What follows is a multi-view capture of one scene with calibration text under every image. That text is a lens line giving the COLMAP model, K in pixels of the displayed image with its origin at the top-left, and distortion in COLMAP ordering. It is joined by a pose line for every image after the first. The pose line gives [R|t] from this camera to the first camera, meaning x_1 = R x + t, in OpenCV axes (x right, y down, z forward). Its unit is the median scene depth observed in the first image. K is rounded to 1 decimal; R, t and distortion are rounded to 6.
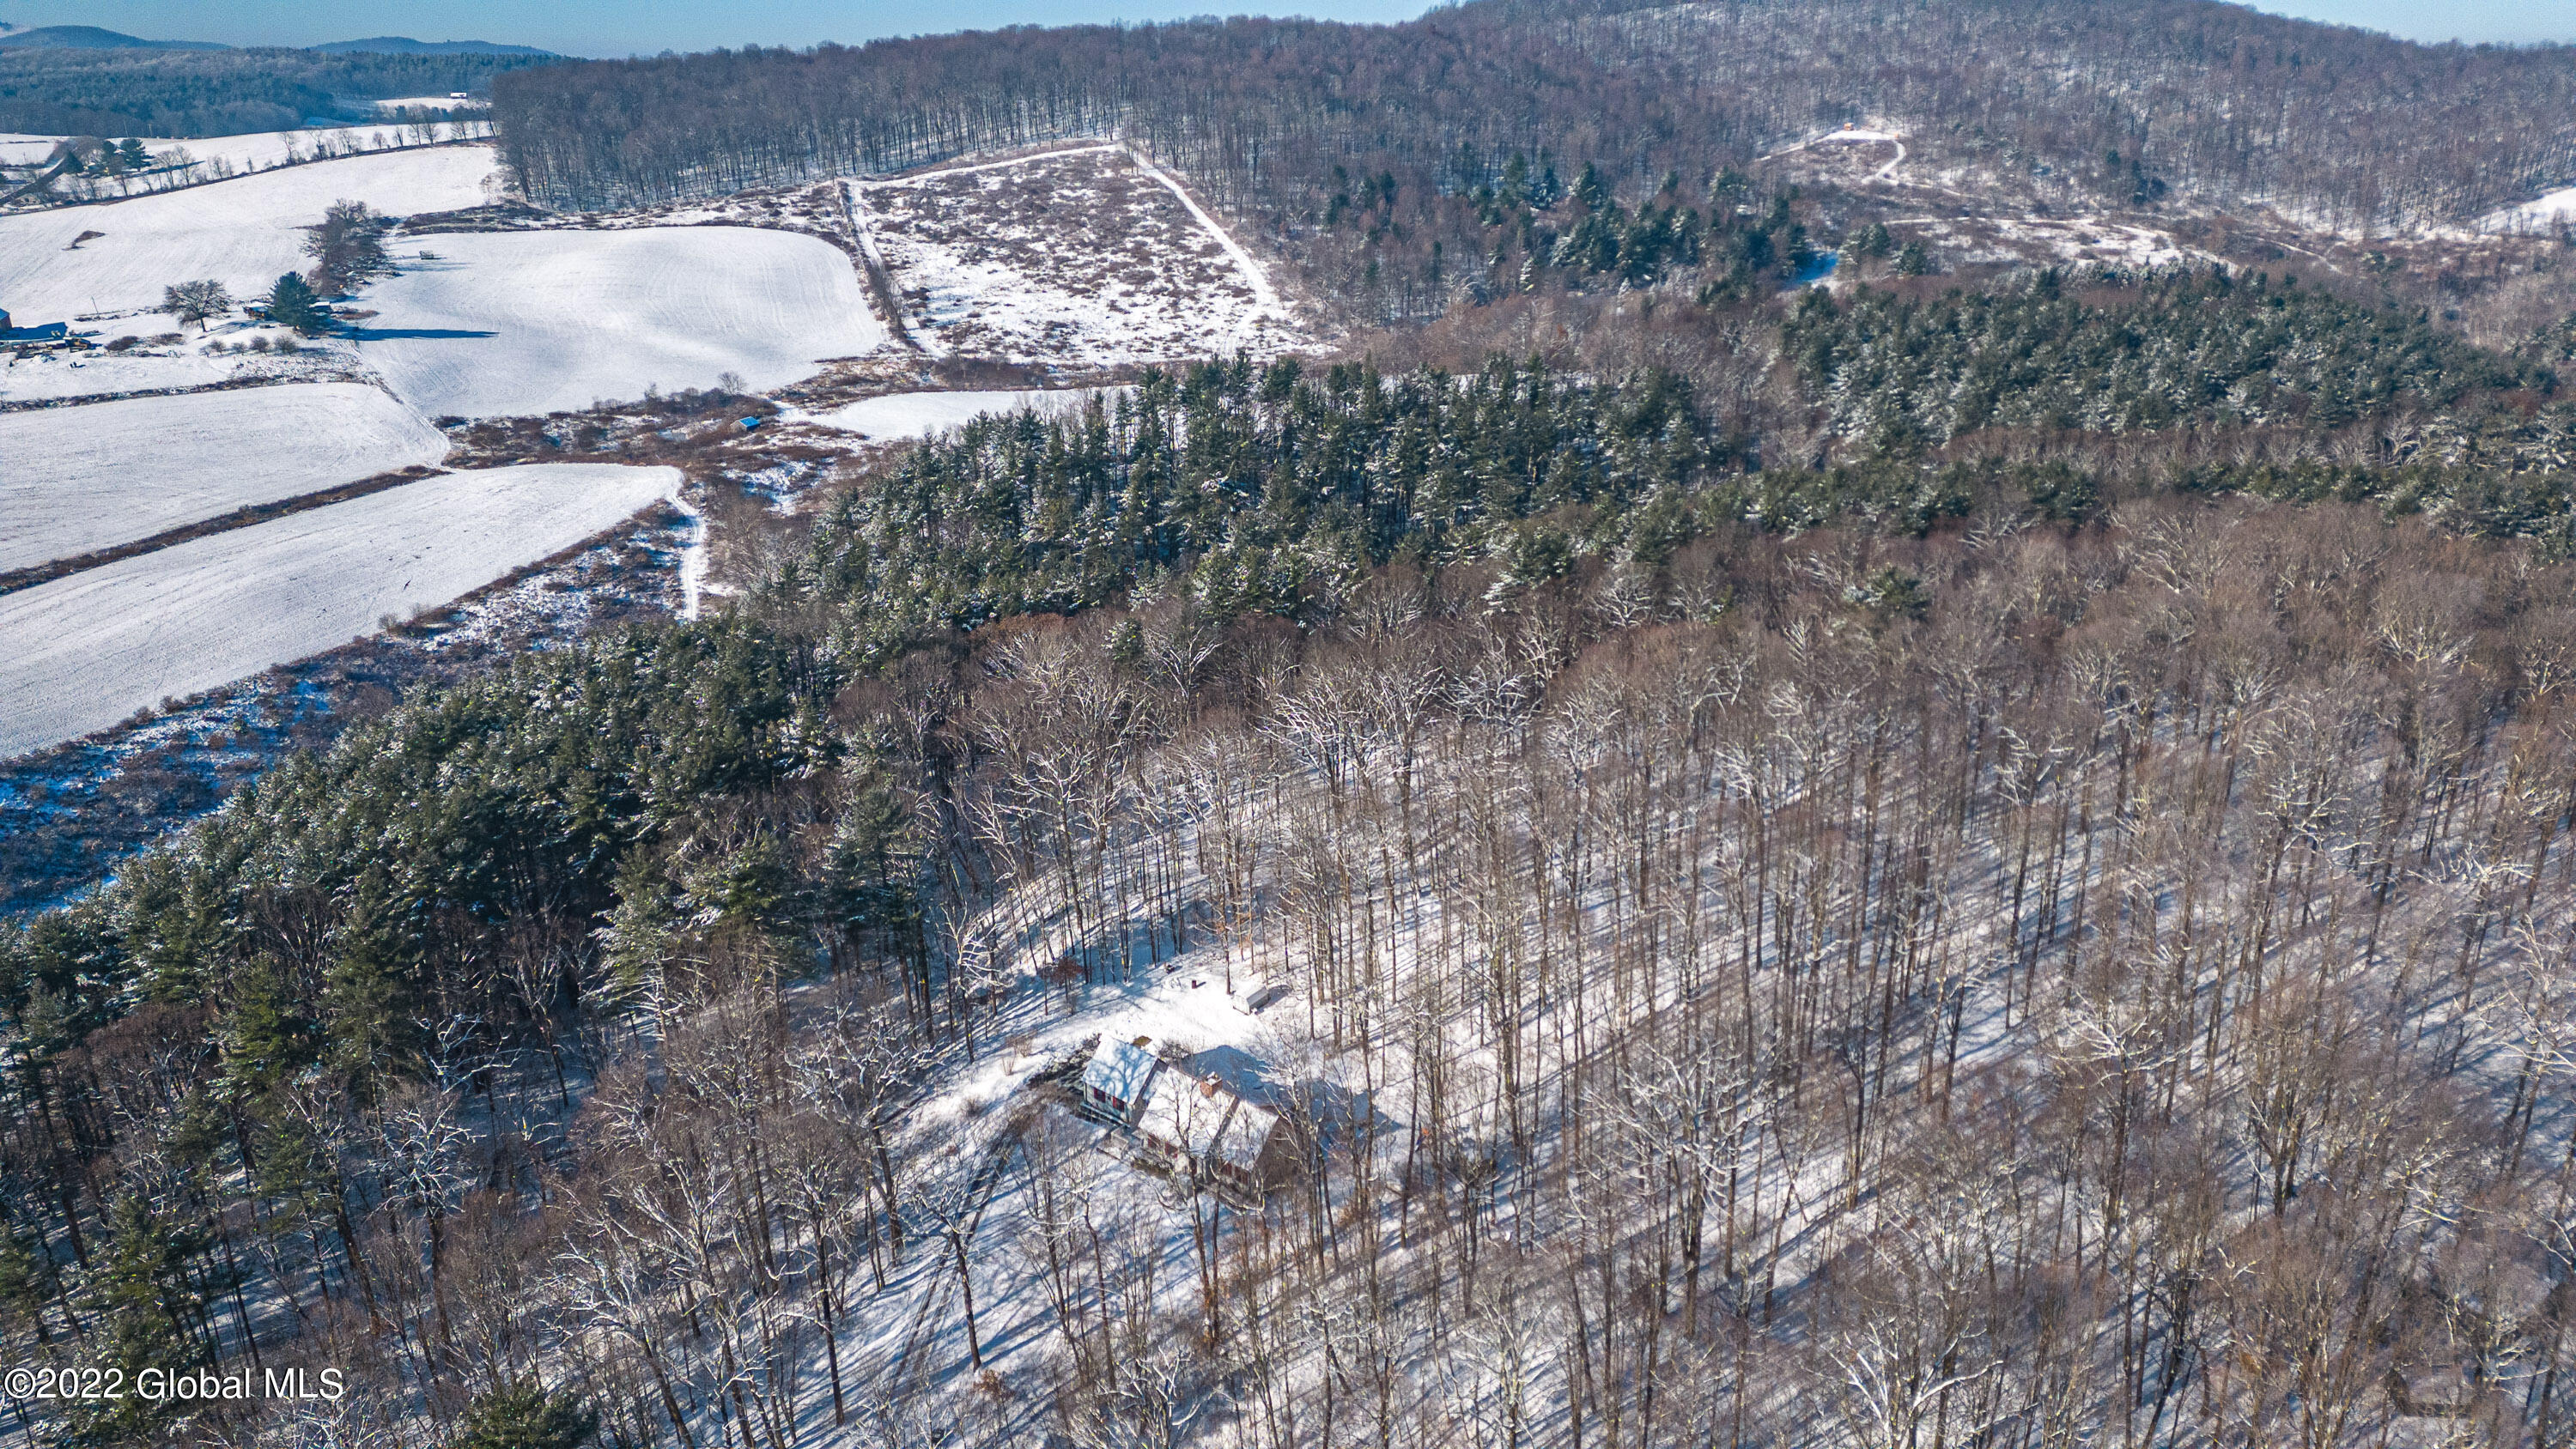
lens RADIAL K [[1757.0, 0, 1305.2], [0, 1757.0, 726.5], [0, 0, 1]] dist [0.069056, -0.052325]
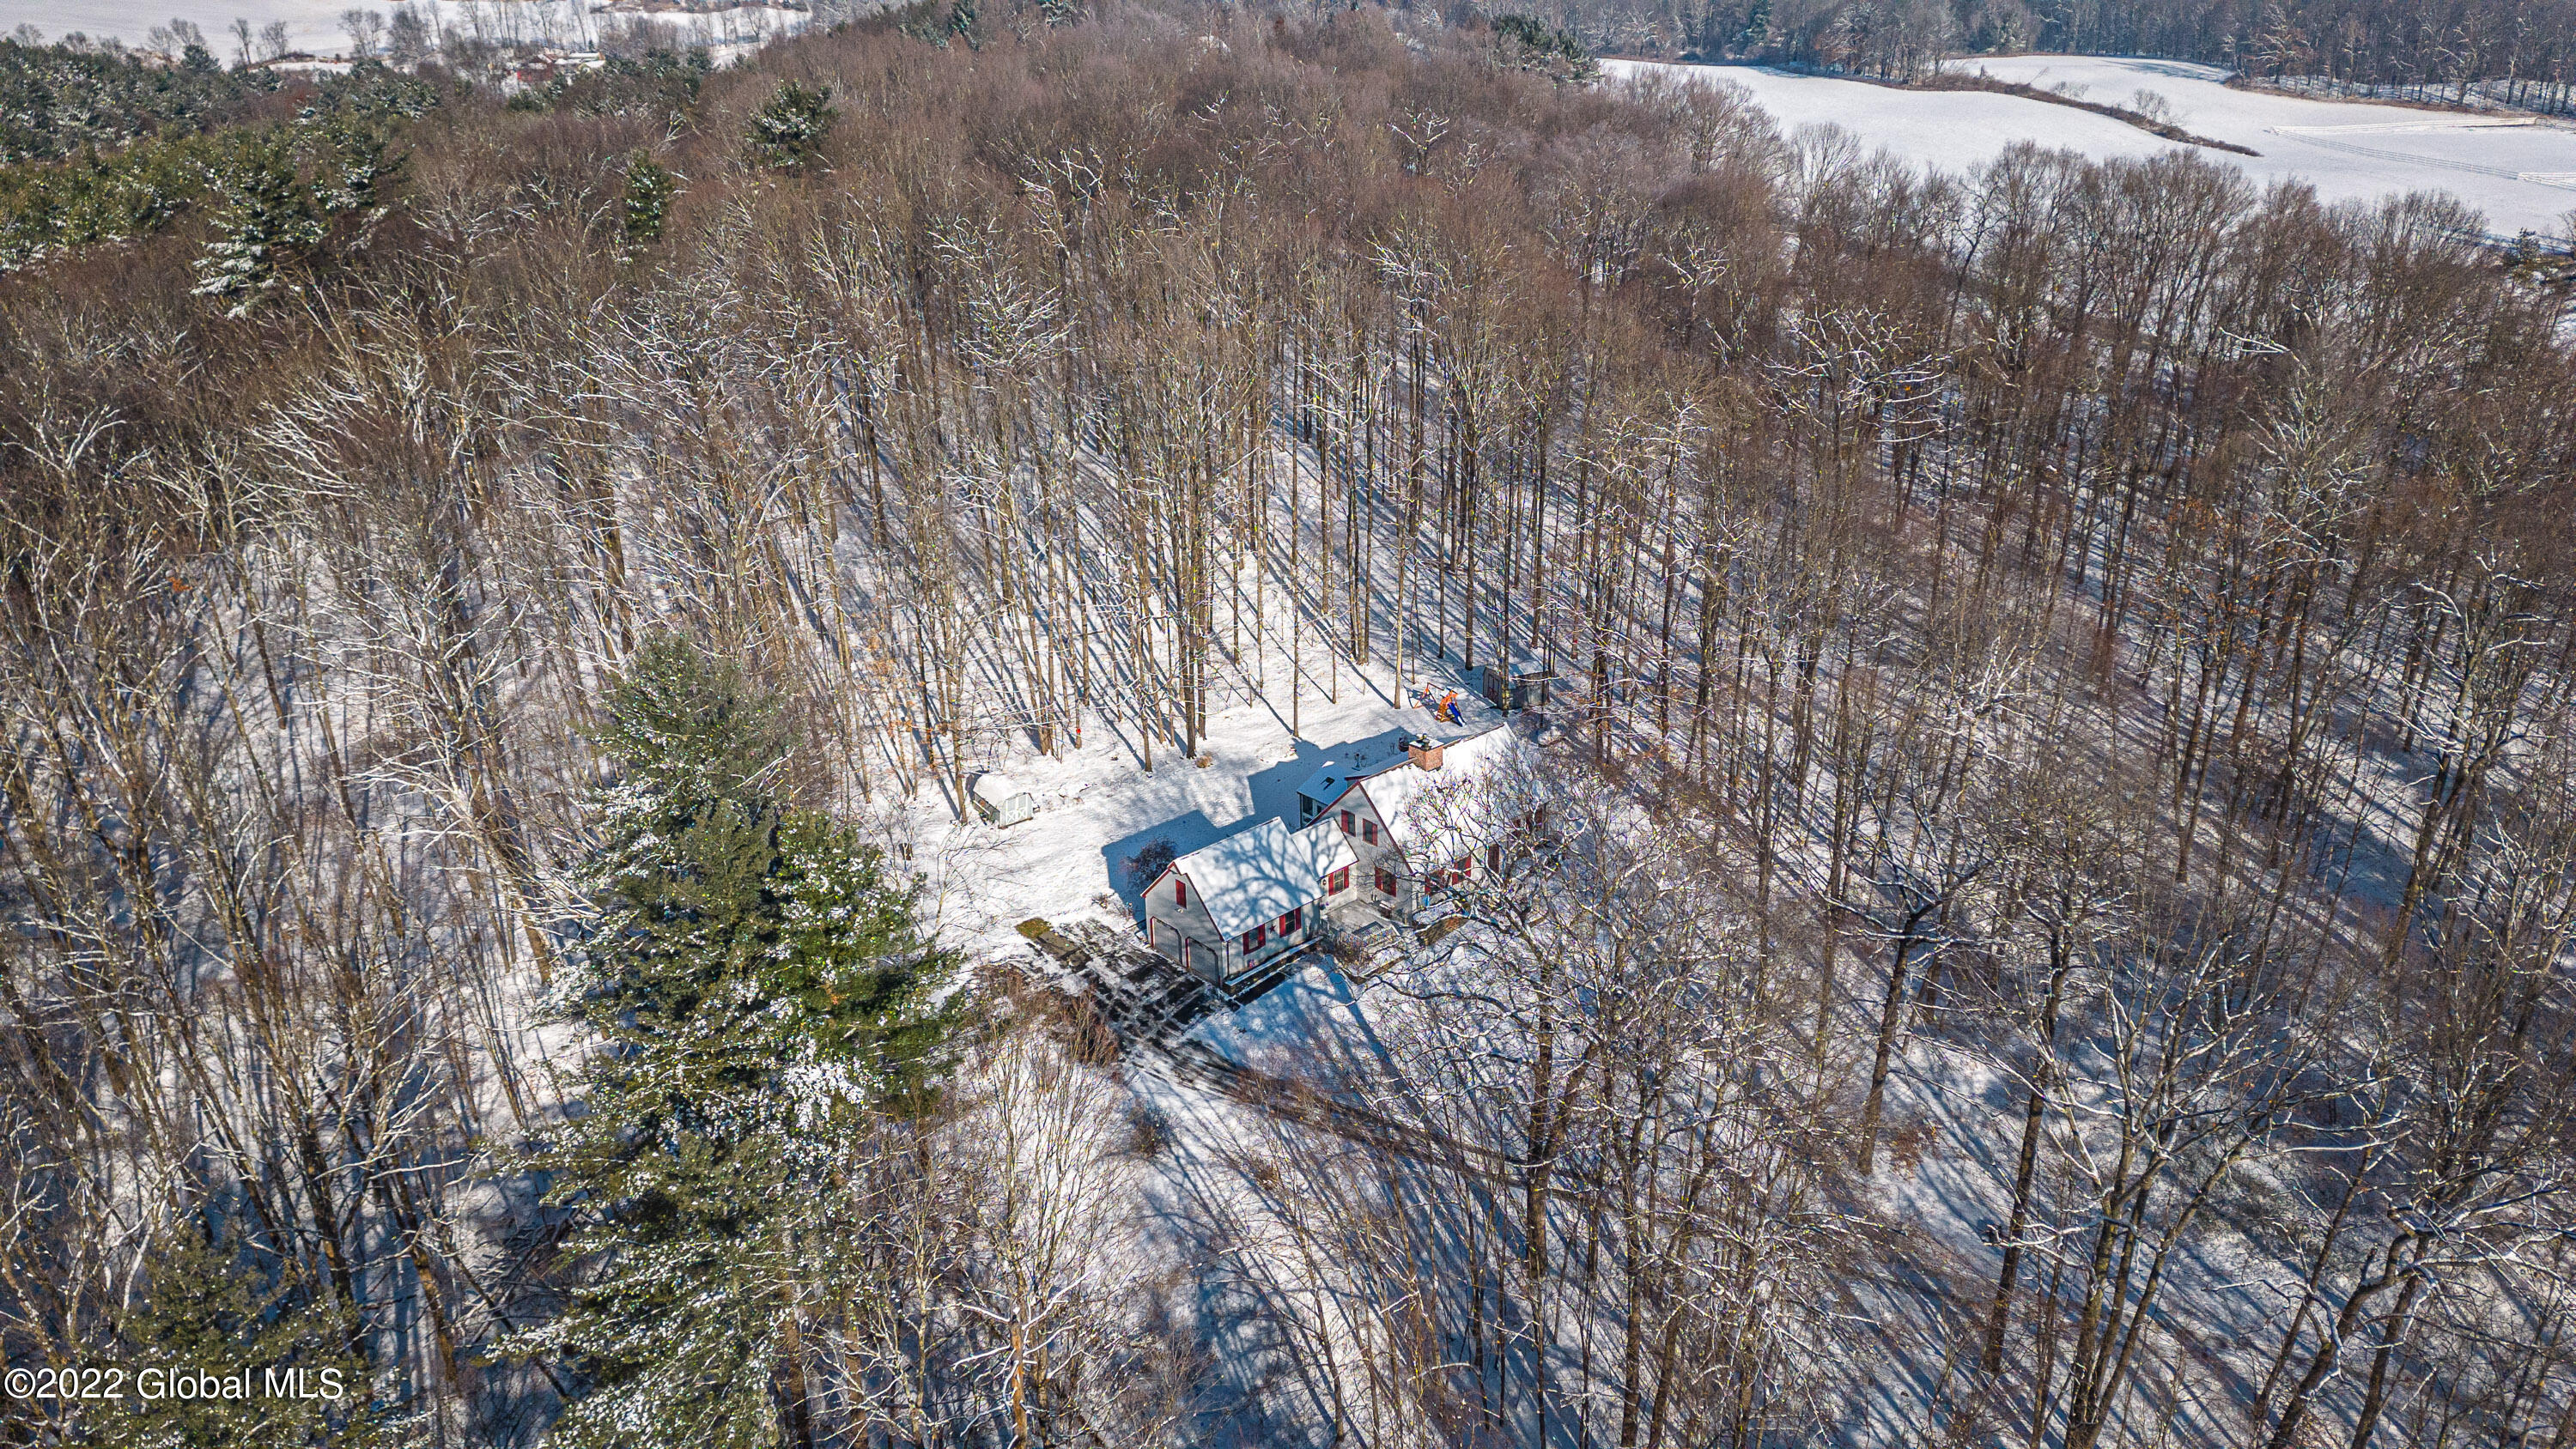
lens RADIAL K [[1757.0, 0, 1288.7], [0, 1757.0, 704.2], [0, 0, 1]] dist [0.069056, -0.052325]
pose [[0.143776, -0.381862, 0.912967, -0.150865], [0.358110, 0.880106, 0.311722, -0.005375], [-0.922543, 0.282125, 0.263287, 0.212858]]
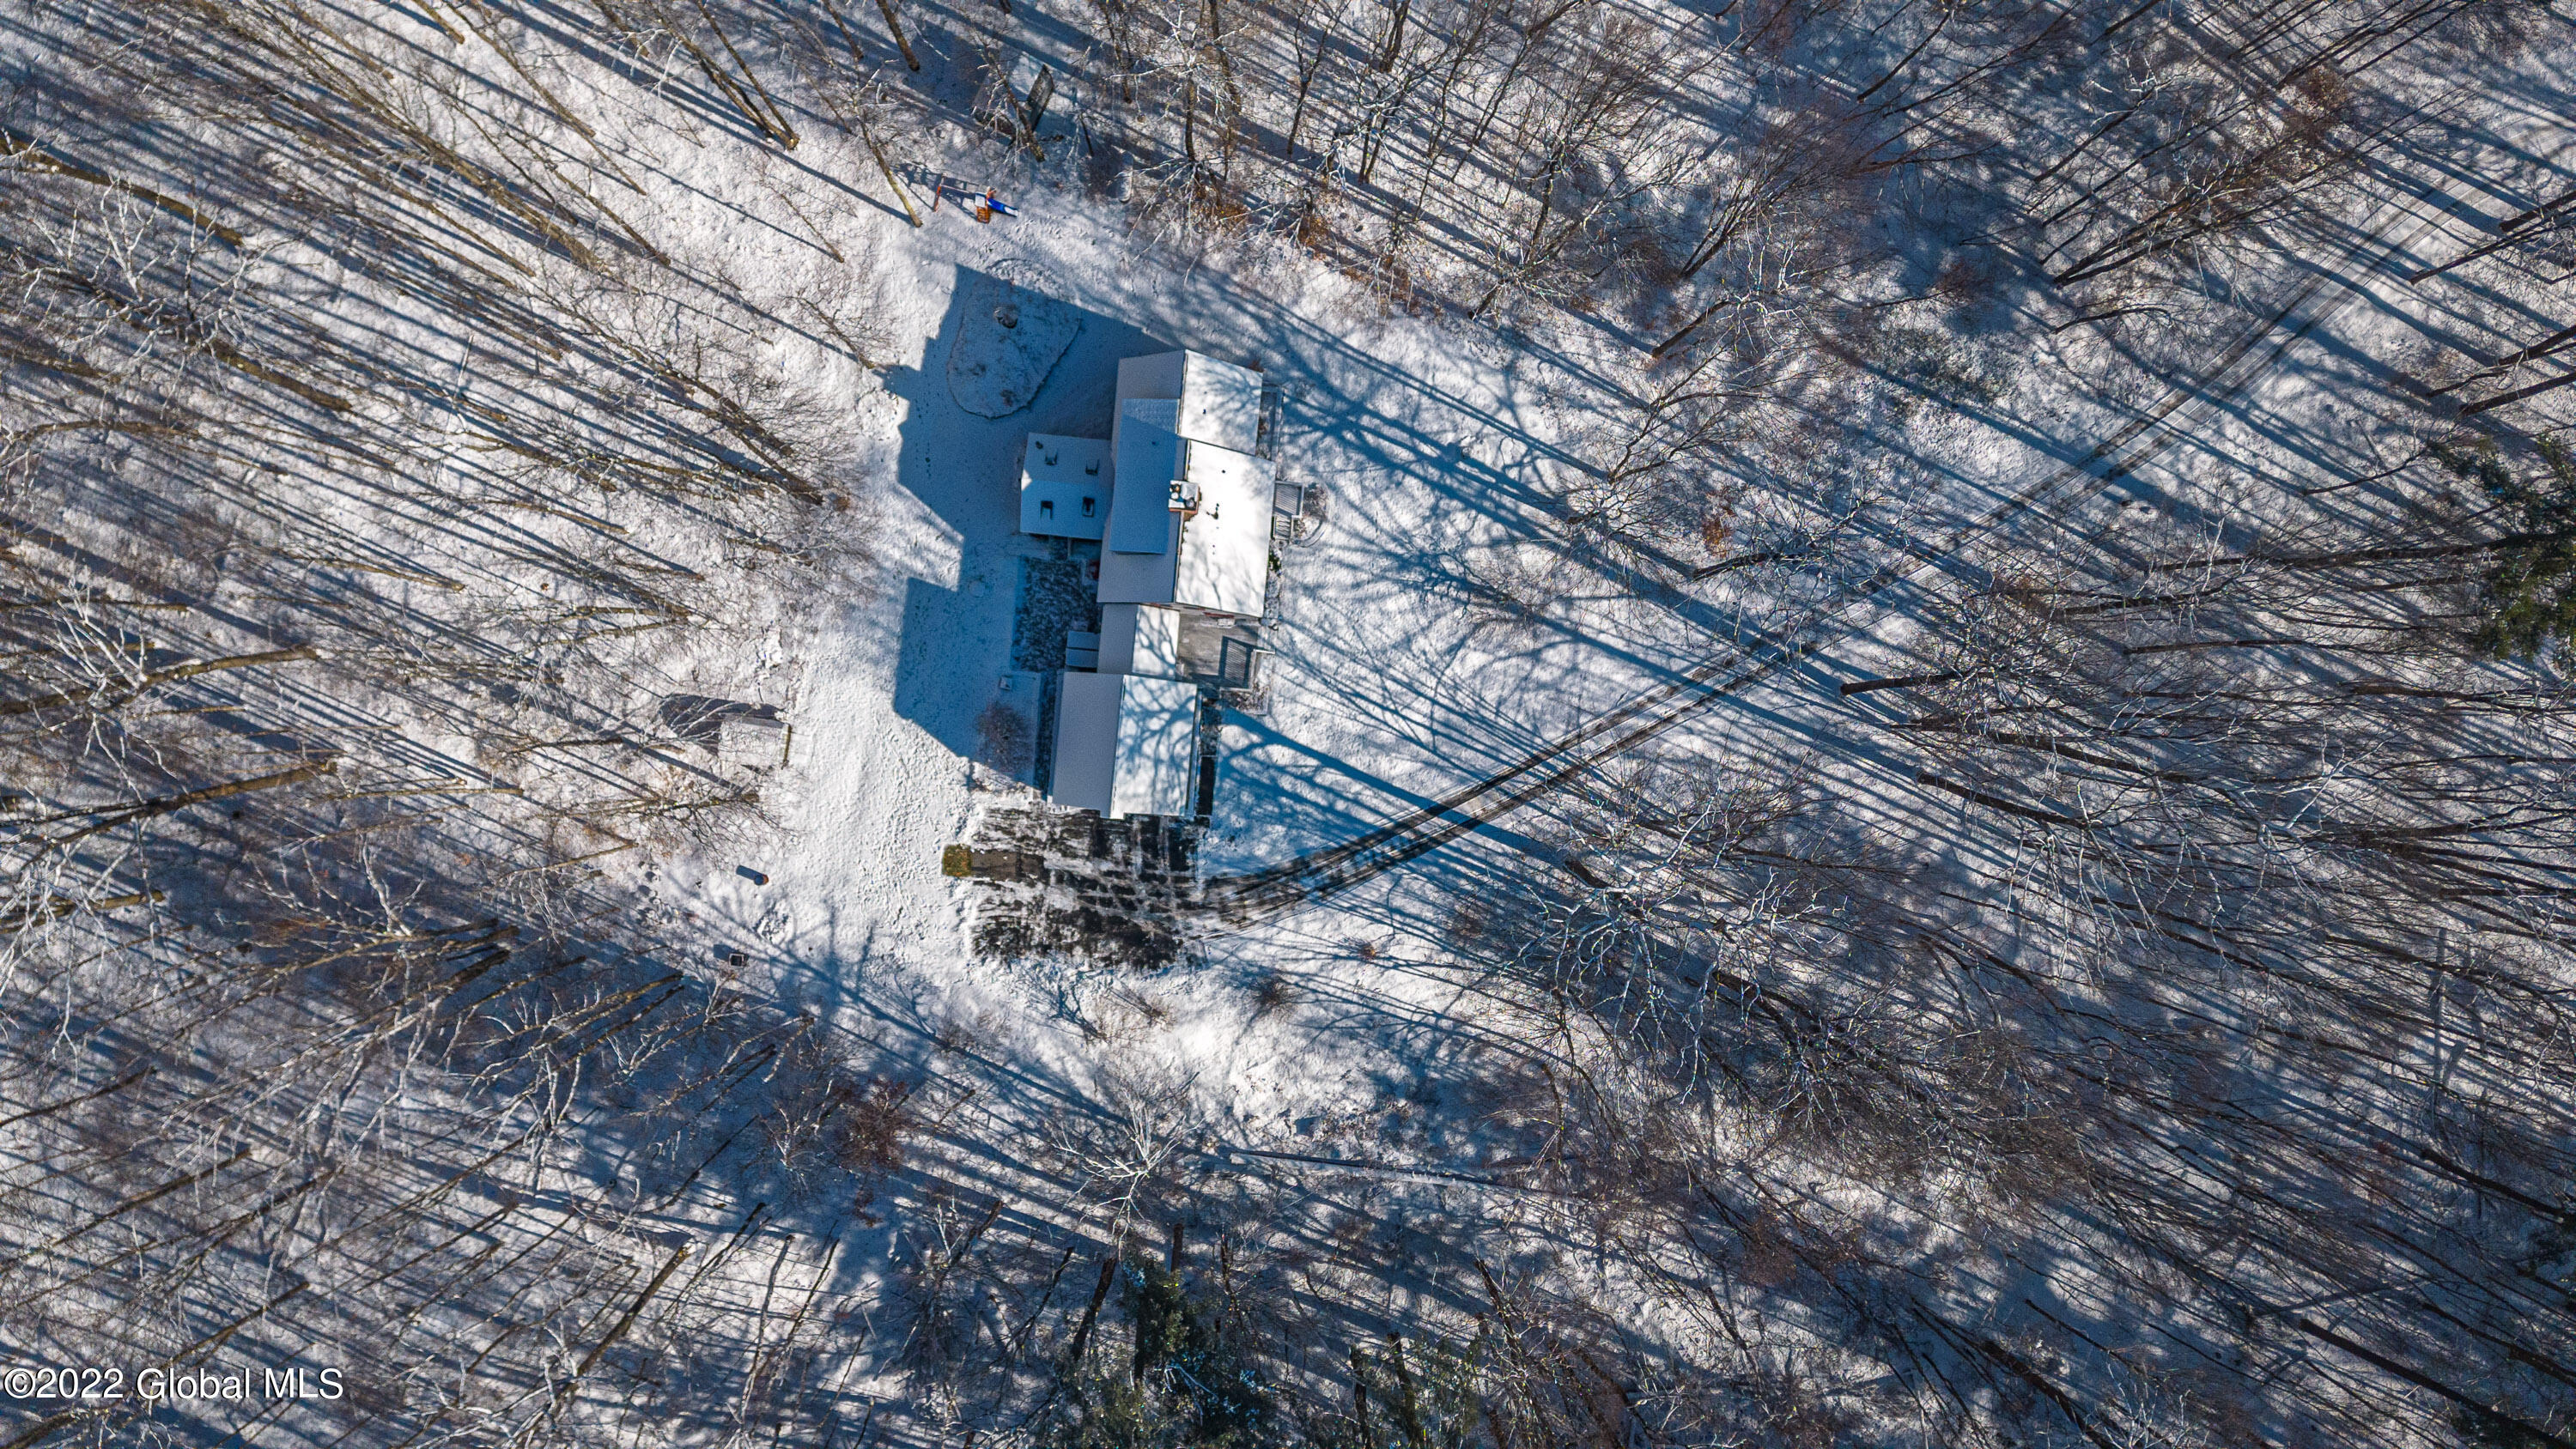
lens RADIAL K [[1757.0, 0, 1269.8], [0, 1757.0, 743.5], [0, 0, 1]] dist [0.069056, -0.052325]
pose [[-0.560472, -0.827778, 0.025586, -0.035590], [0.290431, -0.167526, 0.942117, -0.077914], [-0.775578, 0.535461, 0.334306, 0.203417]]
